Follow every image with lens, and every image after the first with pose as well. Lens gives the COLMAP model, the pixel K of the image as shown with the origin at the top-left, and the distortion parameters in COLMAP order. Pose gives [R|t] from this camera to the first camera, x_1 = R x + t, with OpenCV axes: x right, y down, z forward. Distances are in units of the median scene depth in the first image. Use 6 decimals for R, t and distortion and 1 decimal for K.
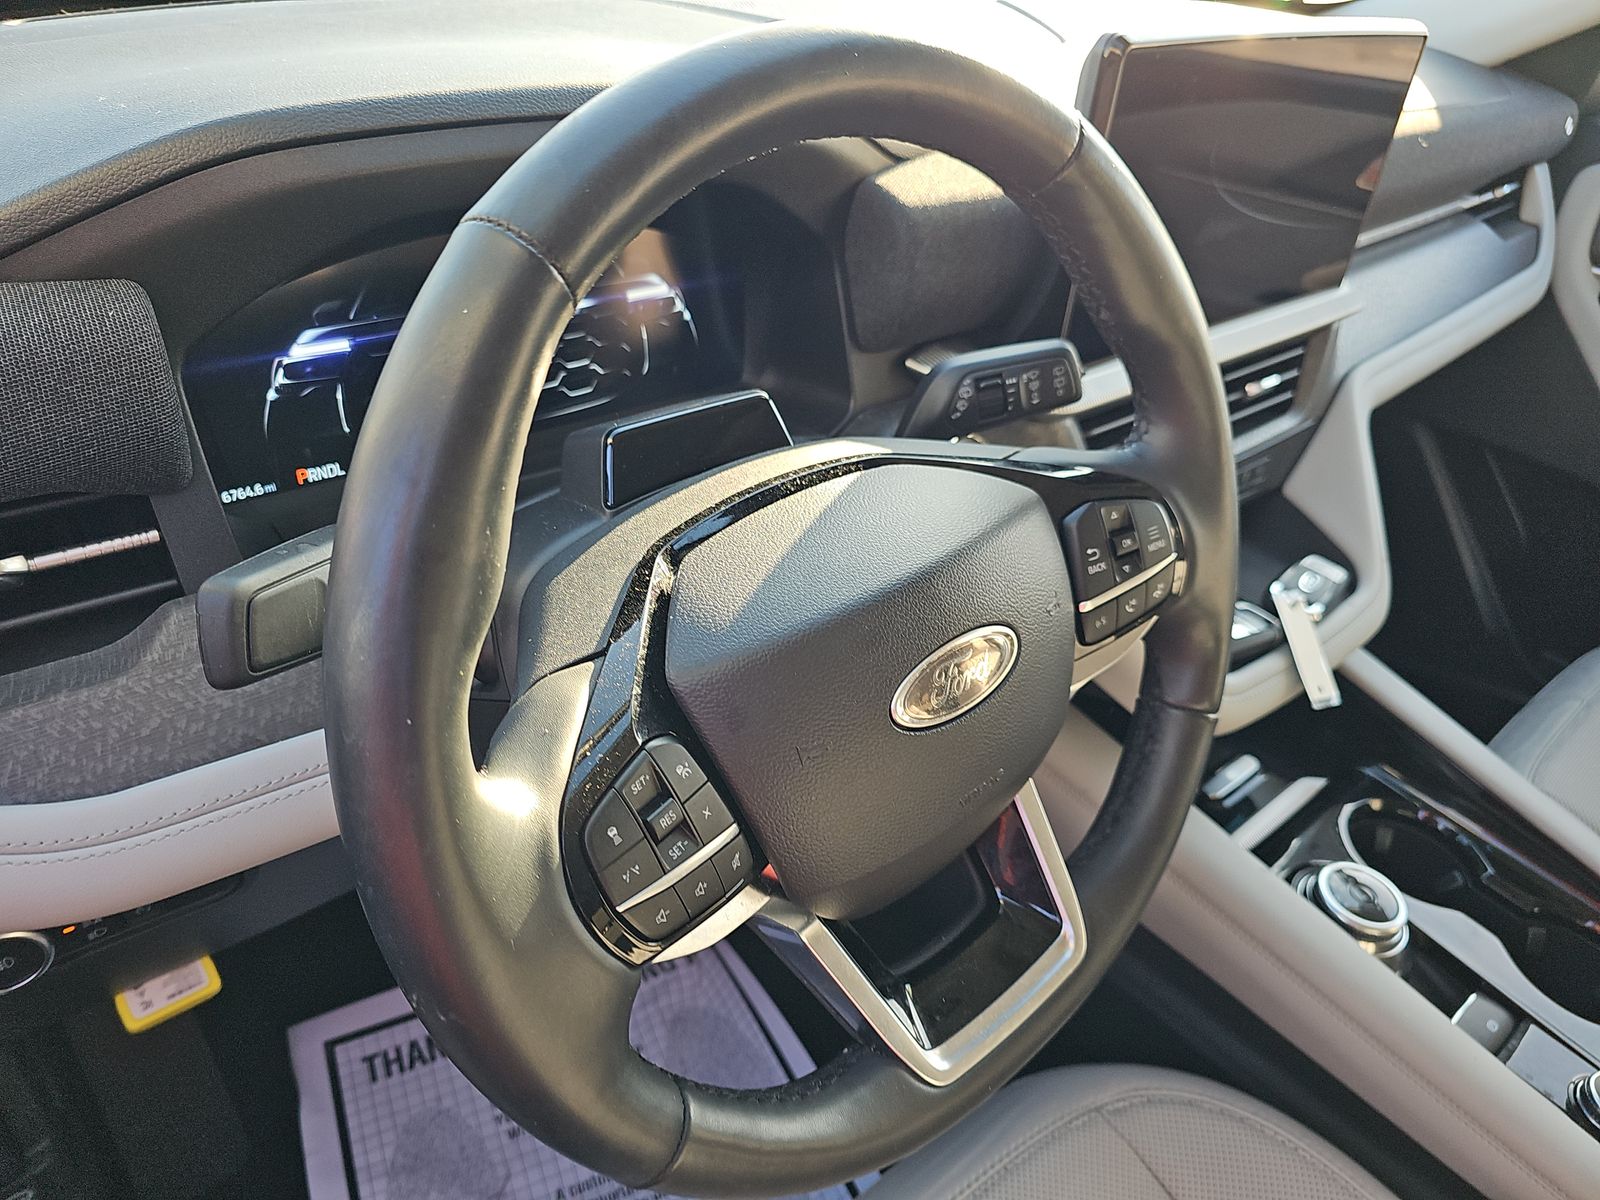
lens RADIAL K [[1079.1, 0, 794.2], [0, 1079.1, 606.2], [0, 0, 1]] dist [0.042480, -0.029323]
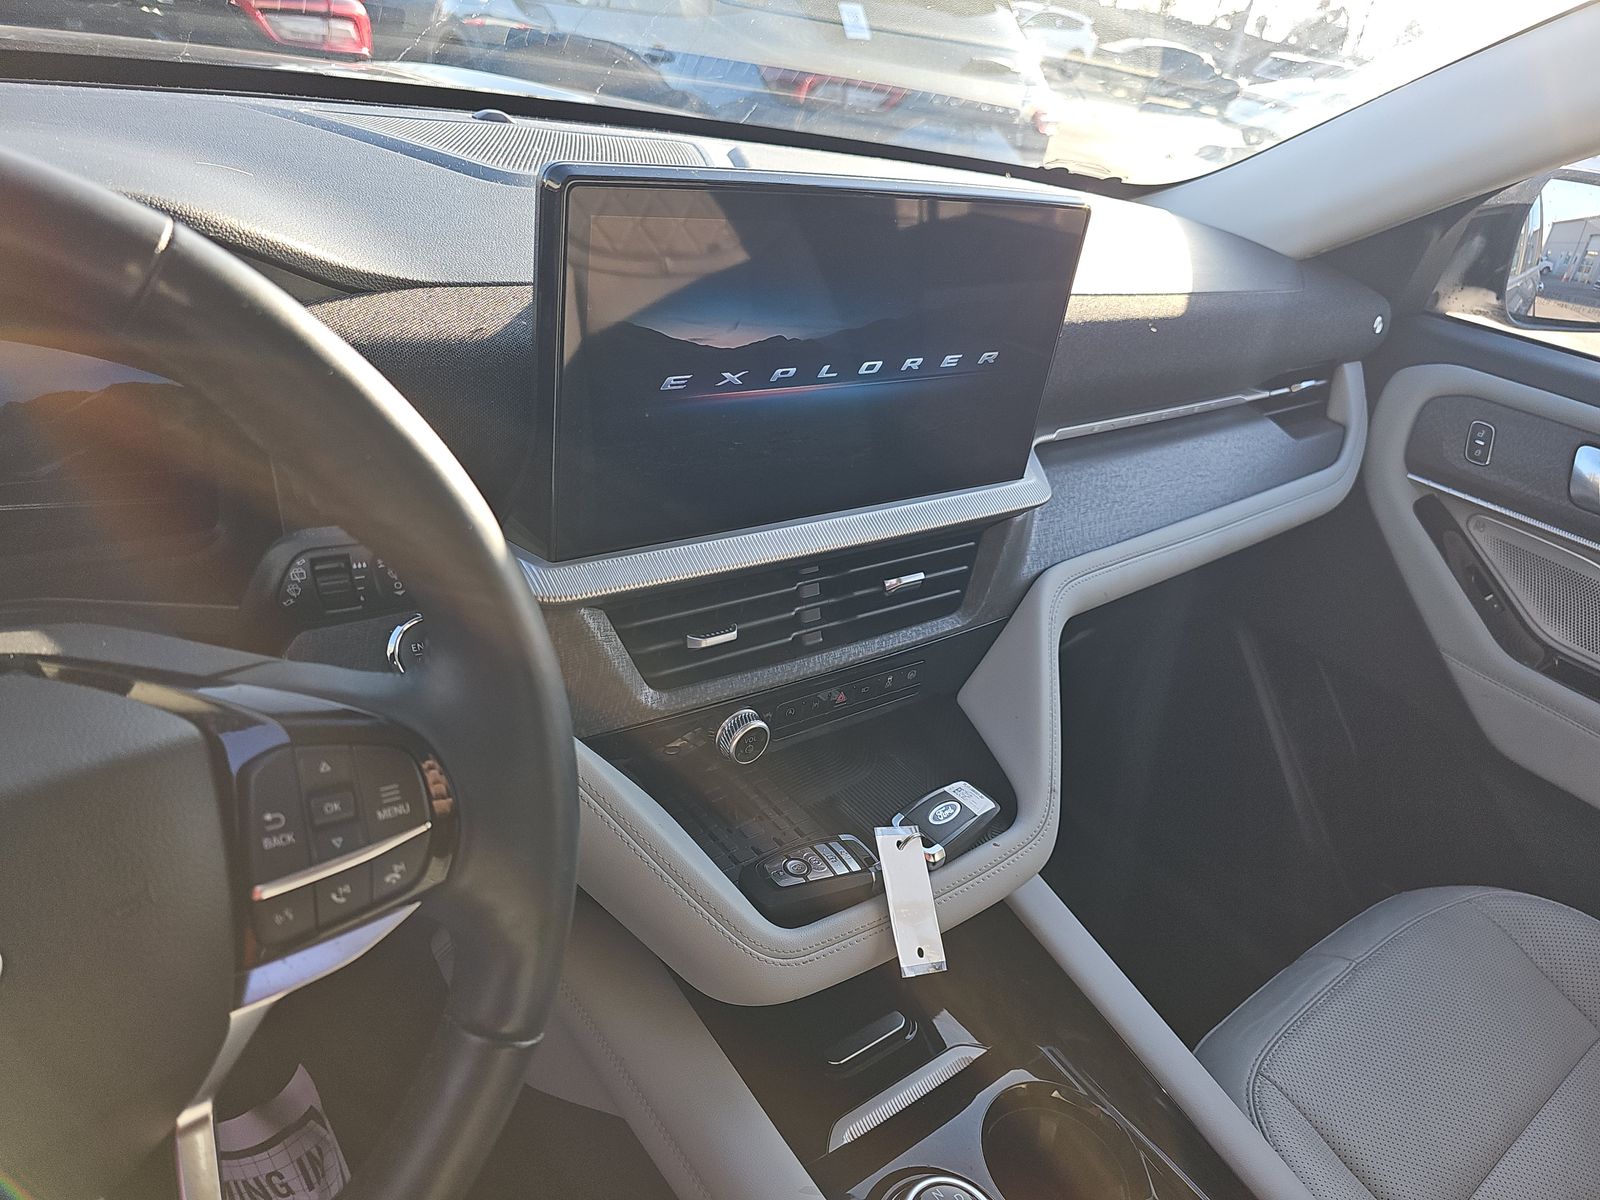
lens RADIAL K [[1079.1, 0, 794.2], [0, 1079.1, 606.2], [0, 0, 1]] dist [0.042480, -0.029323]
pose [[0.996066, 0.088020, -0.010291, 0.352315], [-0.088617, 0.990213, -0.107824, -0.081486], [0.000699, 0.108312, 0.994117, 0.146403]]
